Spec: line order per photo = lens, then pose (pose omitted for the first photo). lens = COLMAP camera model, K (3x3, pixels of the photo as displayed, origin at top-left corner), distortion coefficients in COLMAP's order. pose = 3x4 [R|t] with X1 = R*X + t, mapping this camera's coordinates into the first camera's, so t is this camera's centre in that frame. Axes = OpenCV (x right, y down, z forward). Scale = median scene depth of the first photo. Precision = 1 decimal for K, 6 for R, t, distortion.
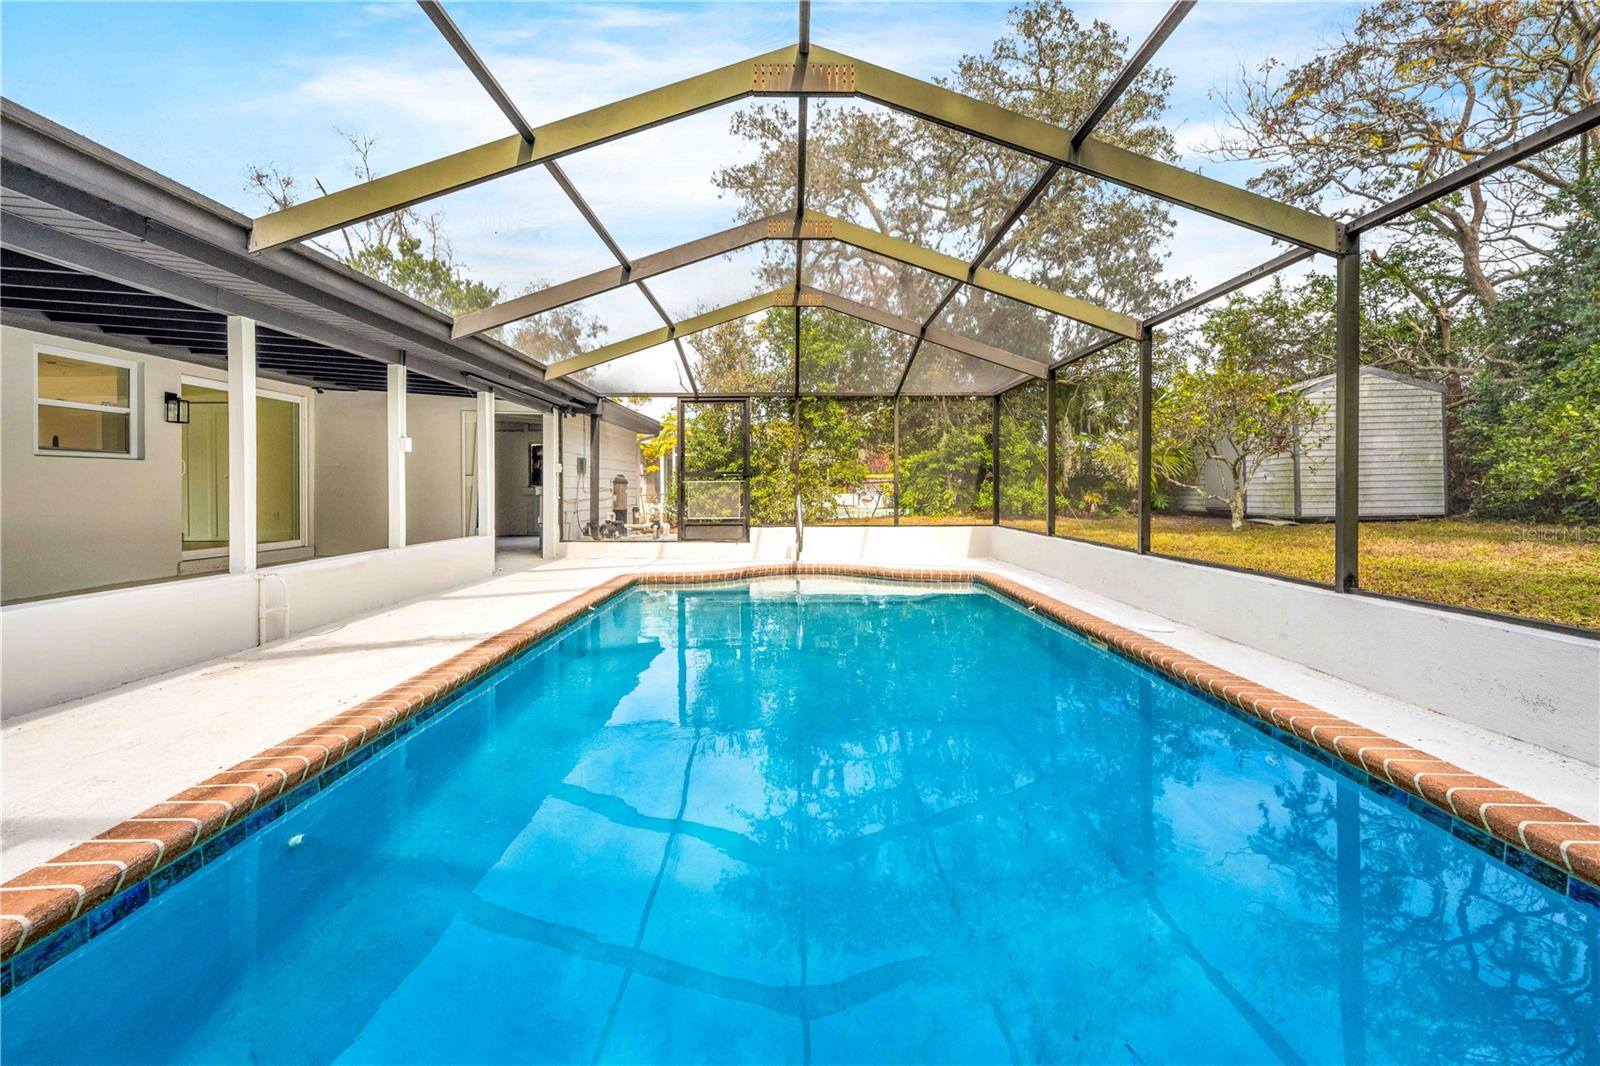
lens RADIAL K [[645.8, 0, 803.8], [0, 645.8, 499.3], [0, 0, 1]] dist [0.001002, 0.000088]
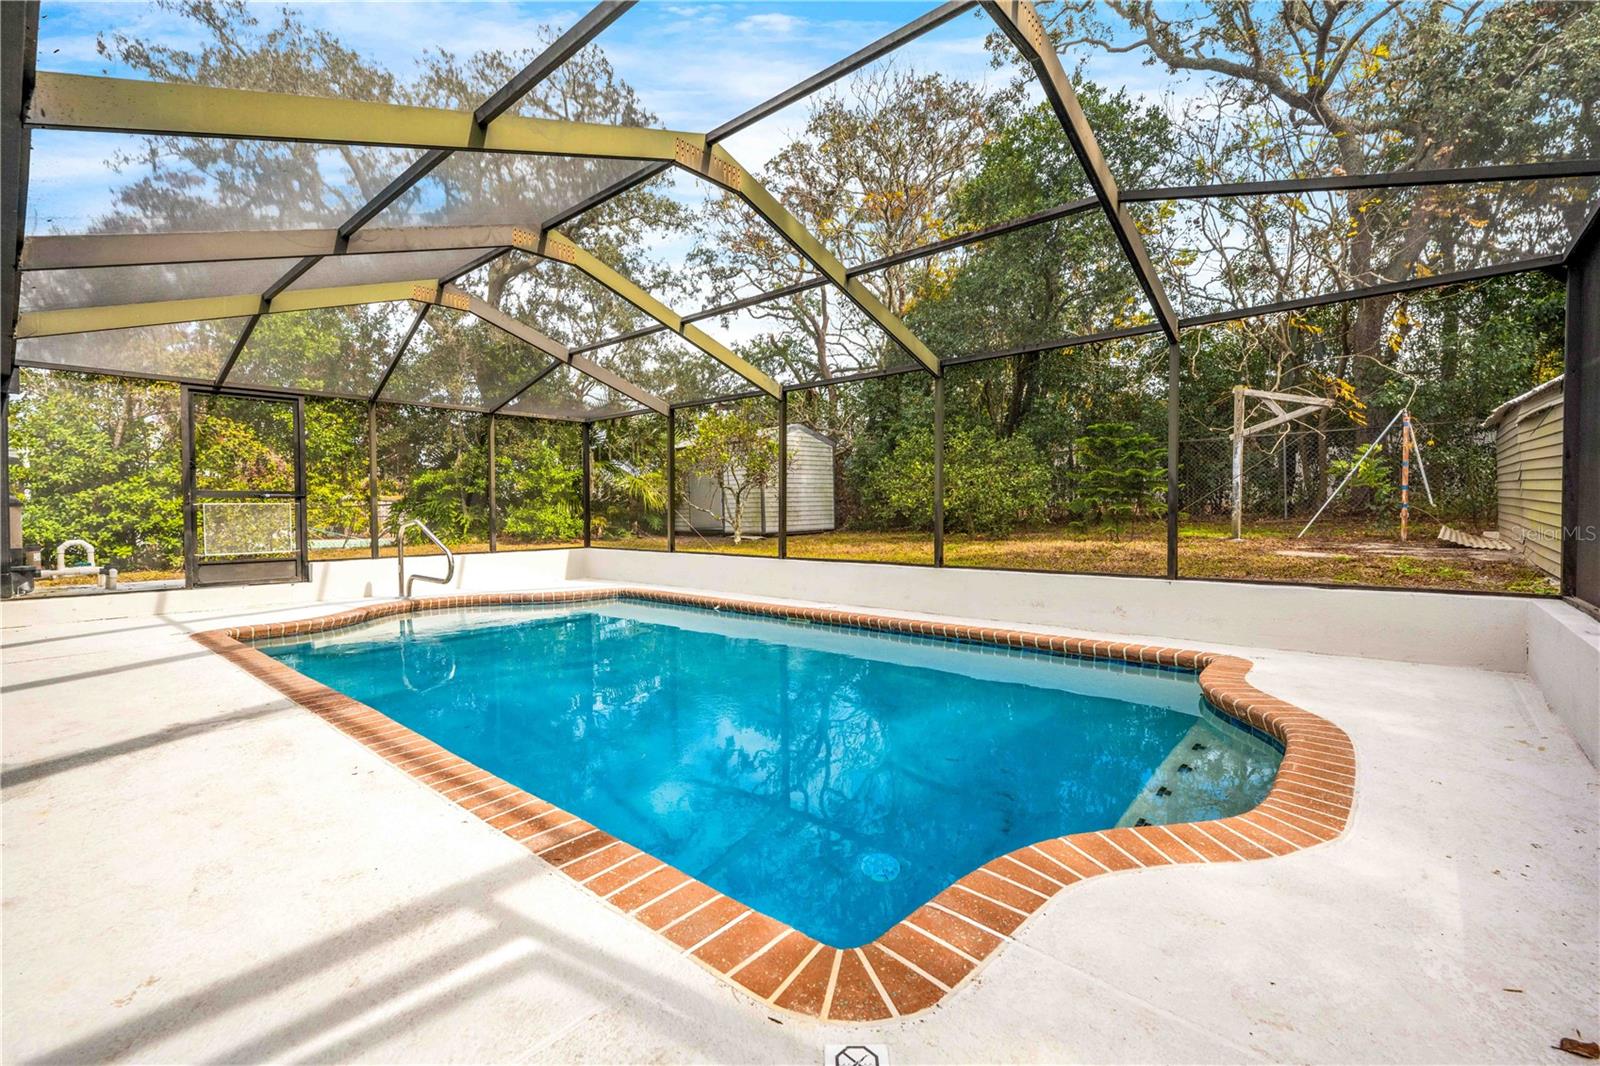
lens RADIAL K [[693.1, 0, 800.0], [0, 693.1, 533.0], [0, 0, 1]] dist [0.000072, -0.000286]
pose [[0.660553, -0.026309, 0.750318, -0.247350], [0.020138, 0.999647, 0.017323, 0.004682], [-0.750509, 0.003667, 0.660850, 0.010657]]
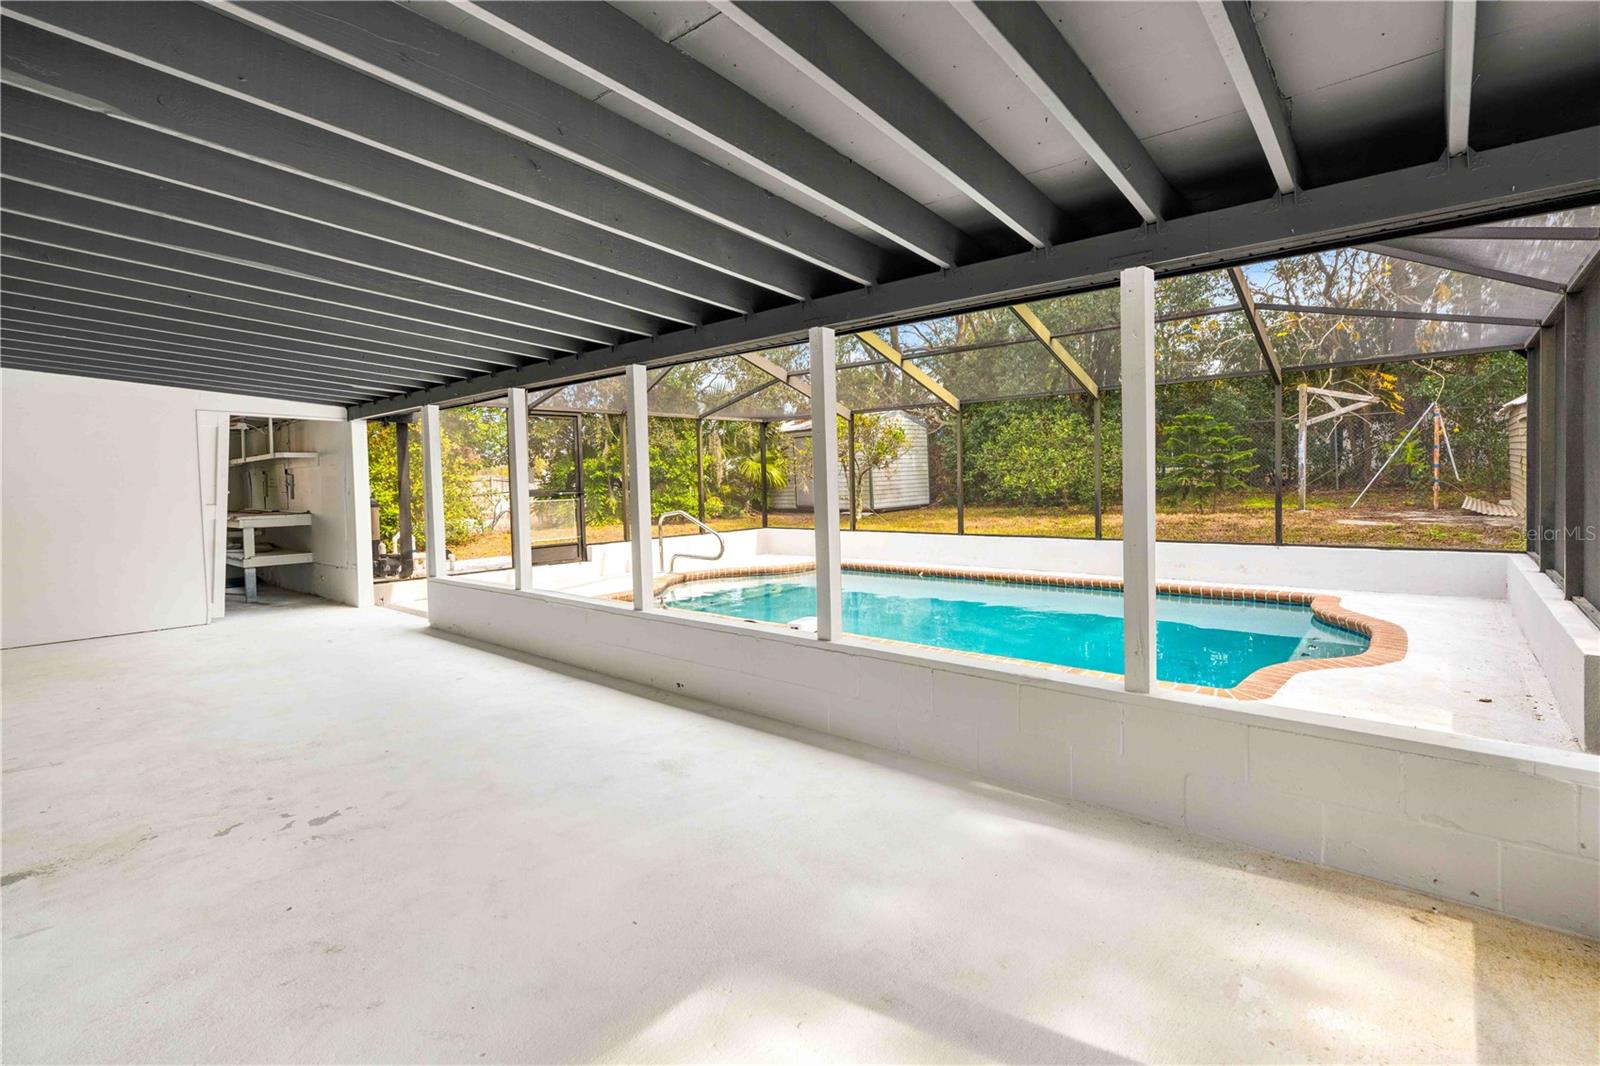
lens RADIAL K [[709.9, 0, 862.2], [0, 709.9, 506.4], [0, 0, 1]] dist [-0.000893, 0.000142]
pose [[0.634399, -0.042072, 0.771860, -0.500404], [0.038221, 0.999004, 0.023039, -0.018527], [-0.772060, 0.014886, 0.635375, 0.004634]]
